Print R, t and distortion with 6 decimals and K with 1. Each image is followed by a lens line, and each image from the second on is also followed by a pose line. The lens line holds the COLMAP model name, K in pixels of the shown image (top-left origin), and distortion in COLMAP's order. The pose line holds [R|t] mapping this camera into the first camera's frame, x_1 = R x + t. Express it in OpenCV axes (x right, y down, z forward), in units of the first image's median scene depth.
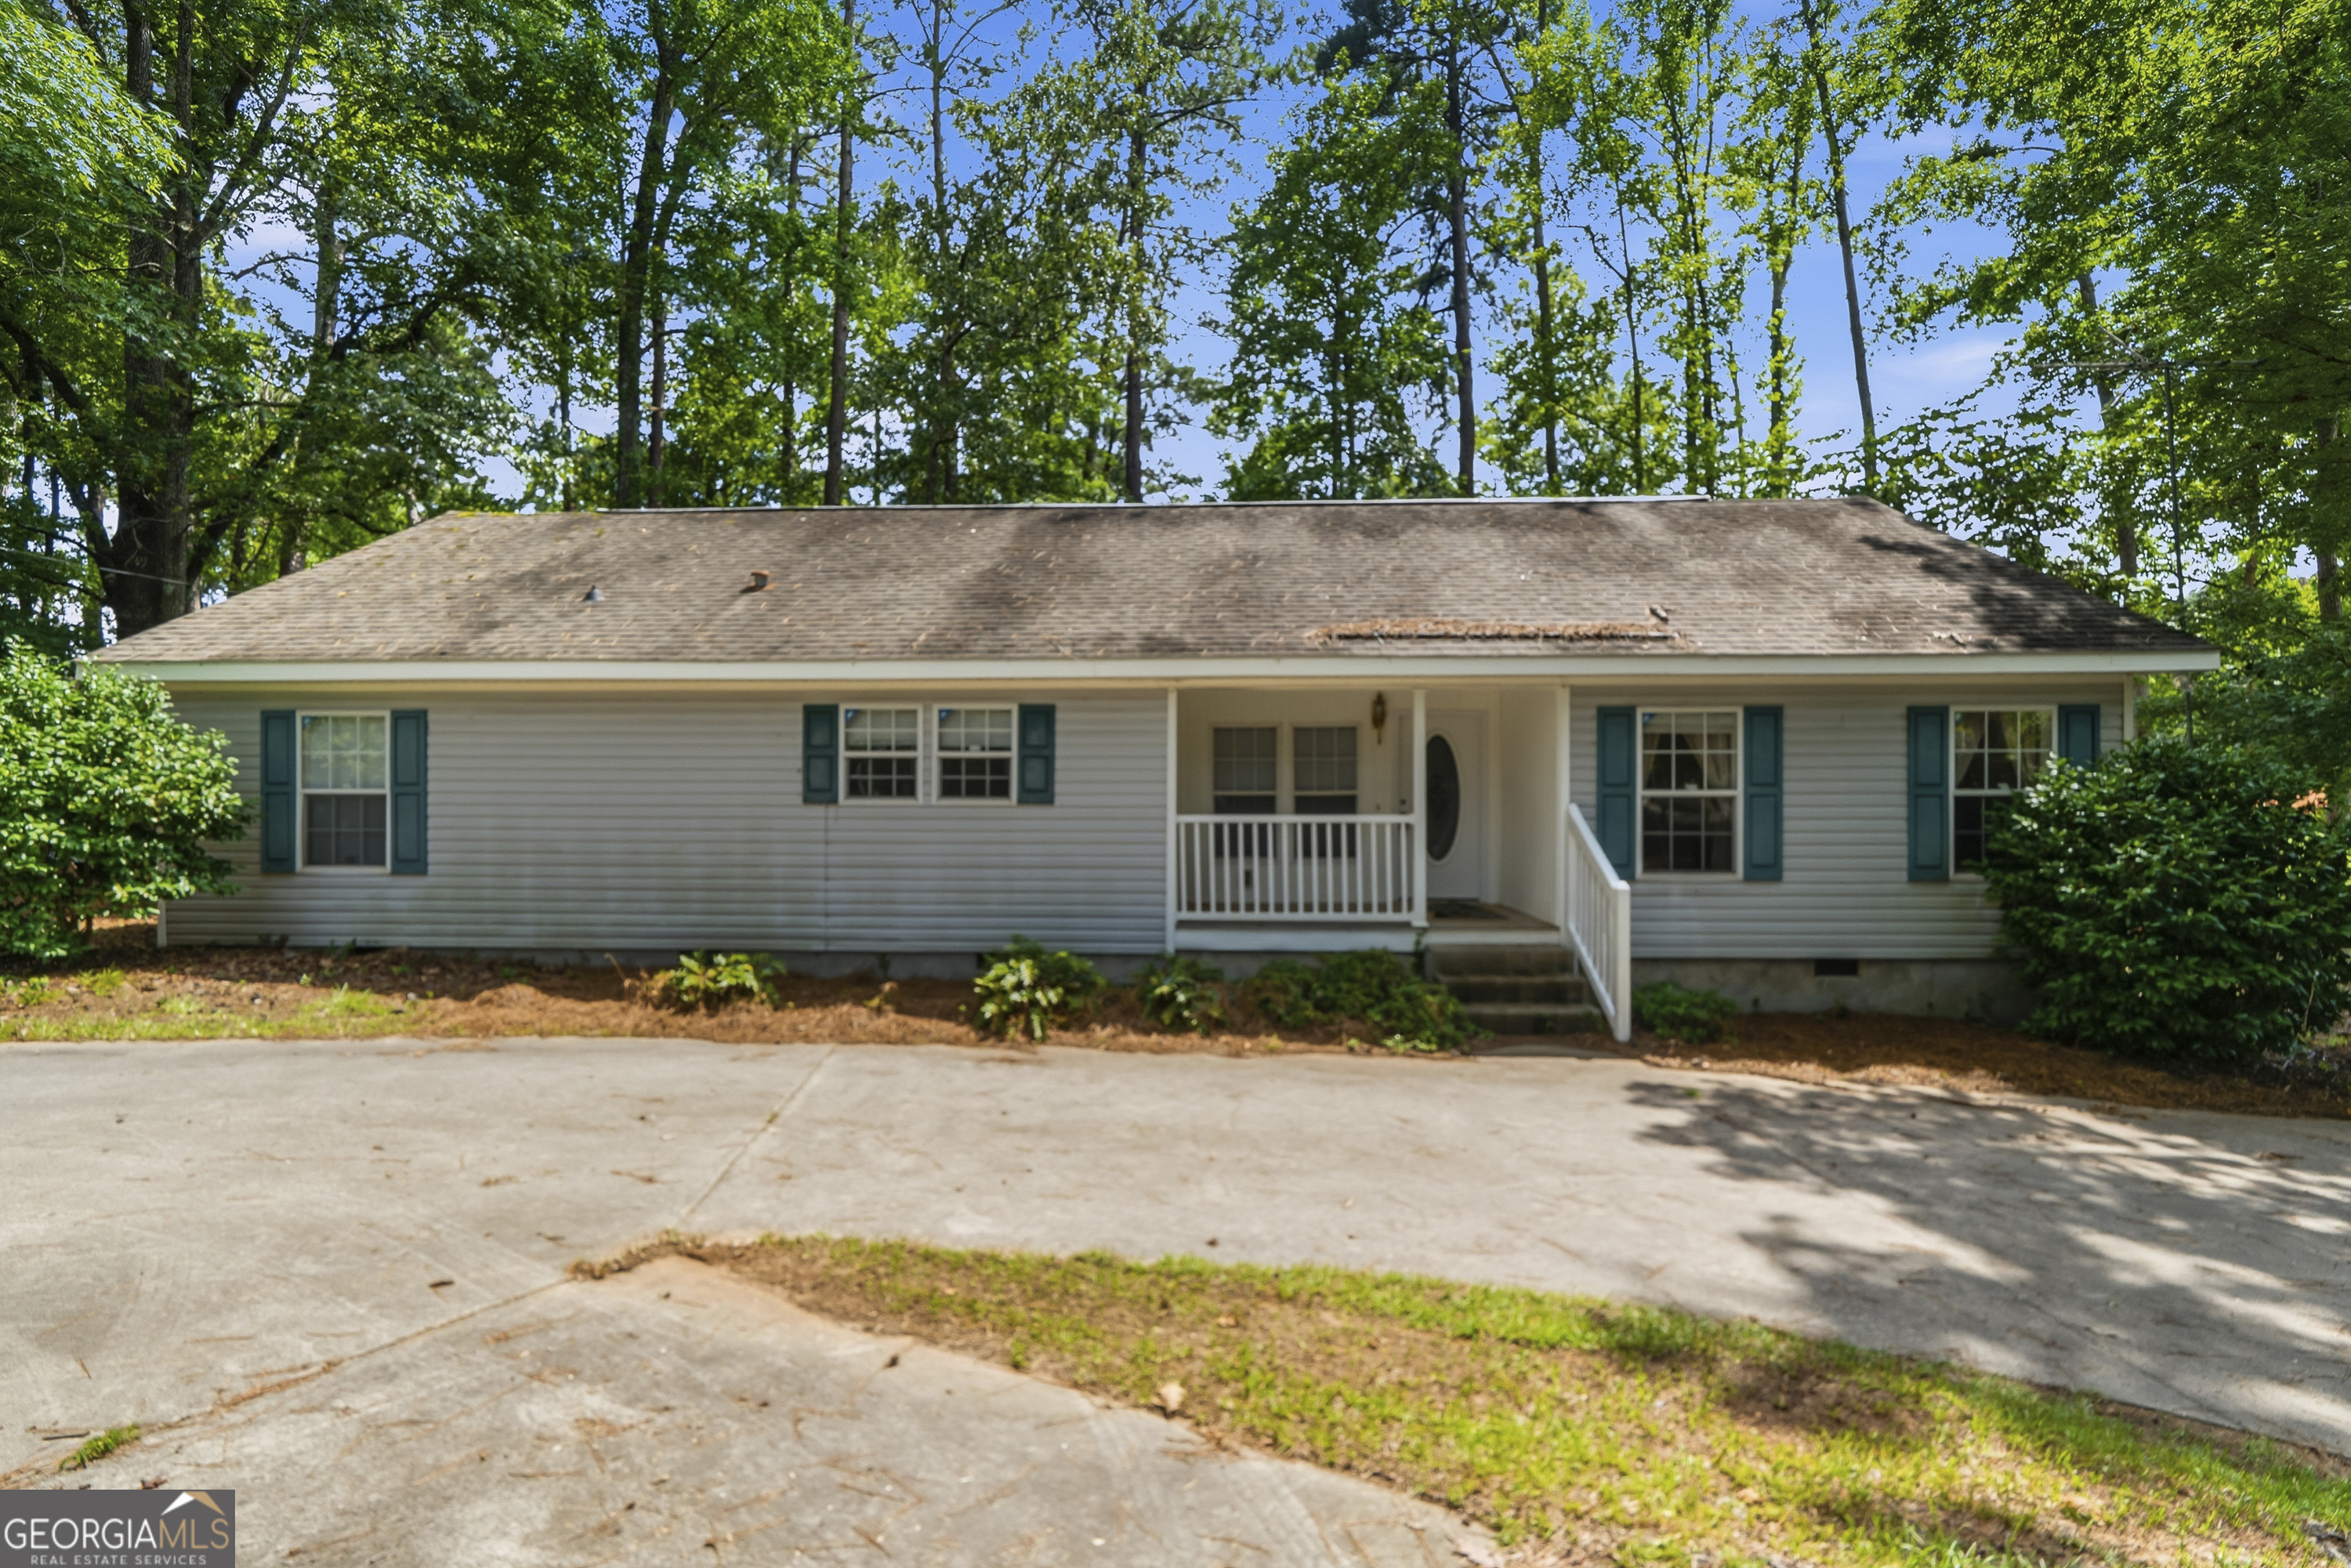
lens RADIAL K [[1028.1, 0, 1175.8], [0, 1028.1, 779.5], [0, 0, 1]] dist [-0.001633, 0.000059]
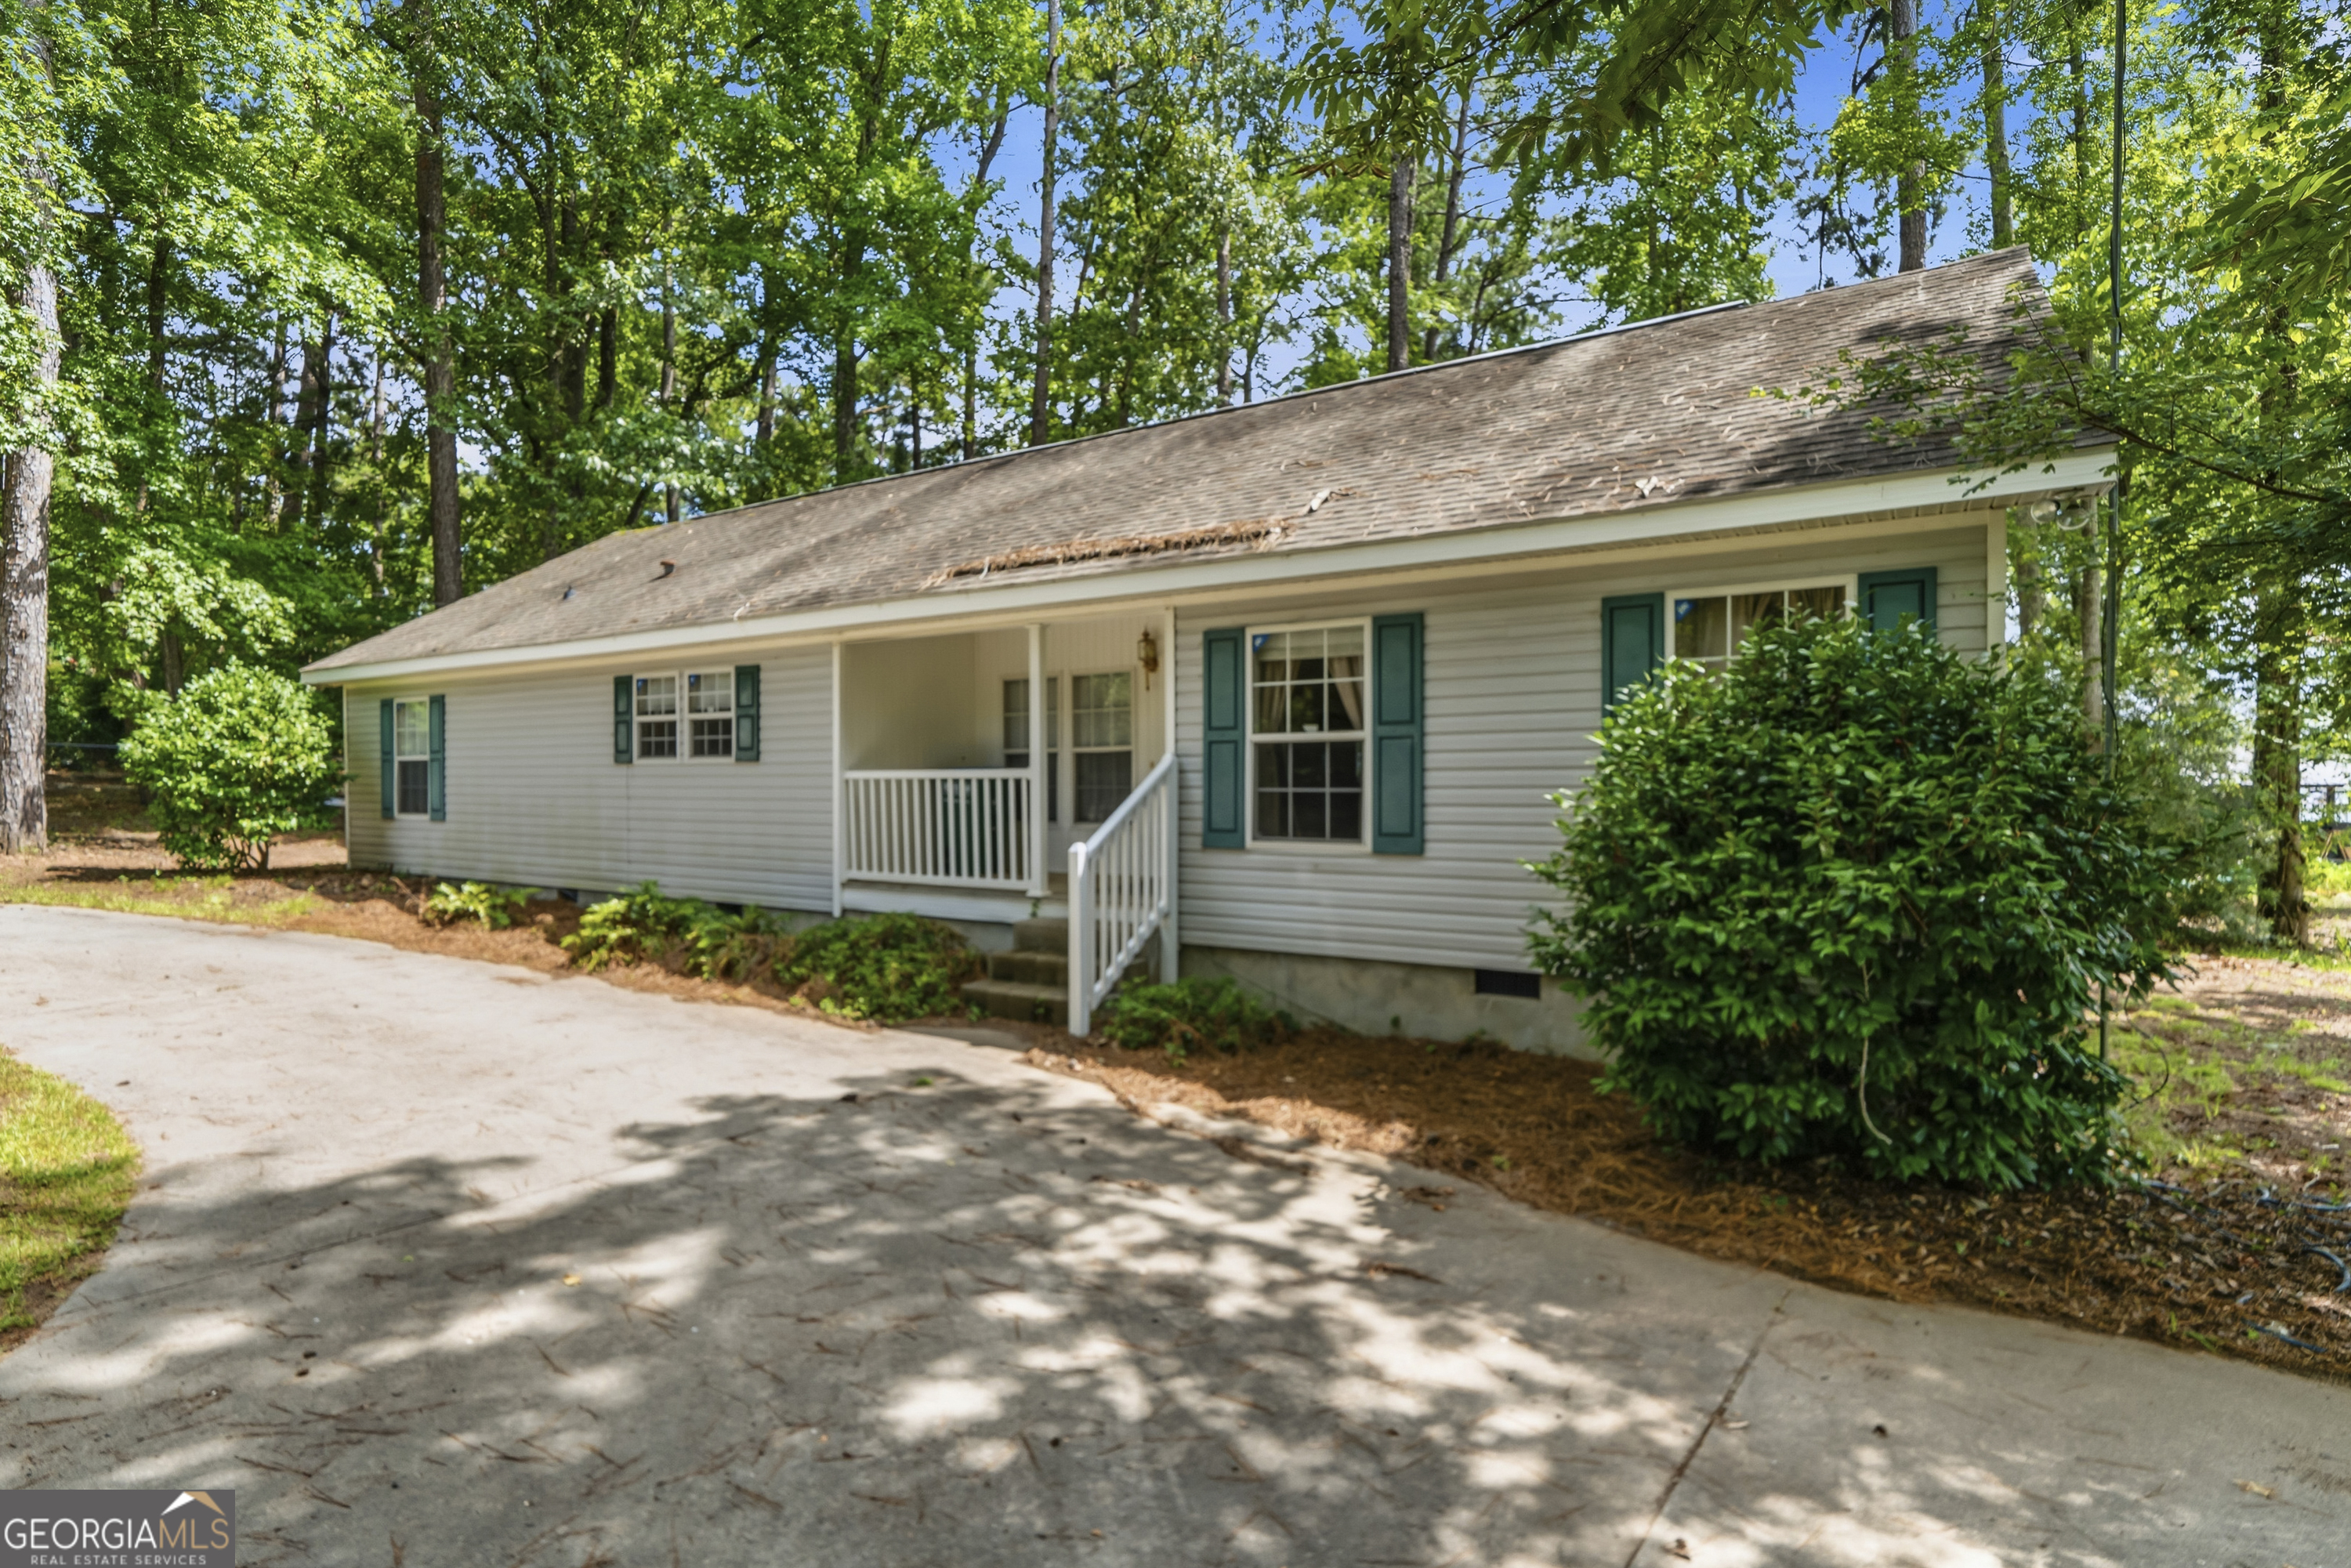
lens RADIAL K [[1188.1, 0, 1113.3], [0, 1188.1, 776.4], [0, 0, 1]] dist [-0.000163, -0.000306]
pose [[0.849806, -0.004066, -0.527080, 0.849694], [0.010190, 0.999910, 0.008714, 0.033817], [0.526997, -0.012776, 0.849771, 0.184499]]
